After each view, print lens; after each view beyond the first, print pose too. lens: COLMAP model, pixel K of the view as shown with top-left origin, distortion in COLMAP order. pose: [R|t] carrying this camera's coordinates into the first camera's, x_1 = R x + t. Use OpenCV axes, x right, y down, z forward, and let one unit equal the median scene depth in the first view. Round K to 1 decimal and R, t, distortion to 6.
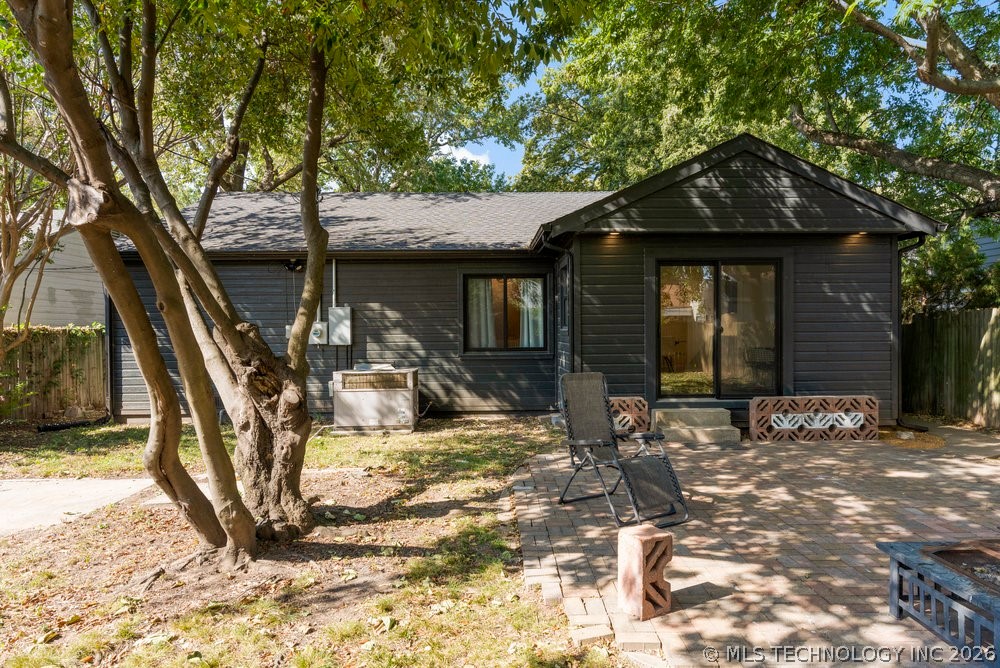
lens RADIAL K [[622.1, 0, 508.6], [0, 622.1, 342.9], [0, 0, 1]] dist [-0.008558, 0.007345]
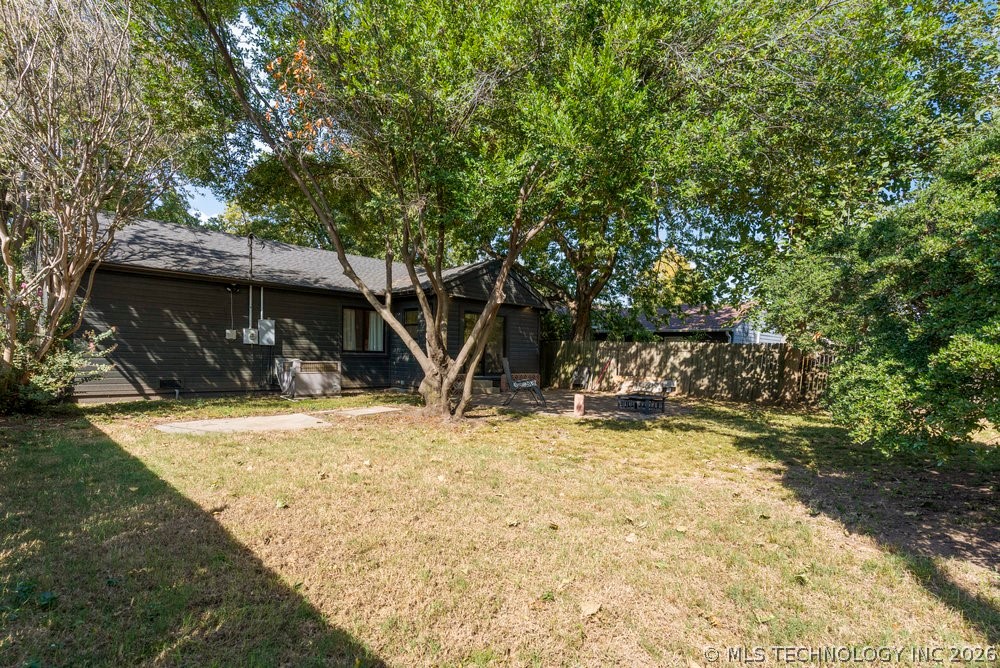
lens RADIAL K [[482.6, 0, 497.9], [0, 482.6, 396.0], [0, 0, 1]] dist [0.002178, 0.000753]
pose [[0.734278, -0.030147, 0.678179, -0.811601], [-0.020383, 0.997584, 0.066414, 0.045496], [-0.678543, -0.062590, 0.731889, -0.307760]]
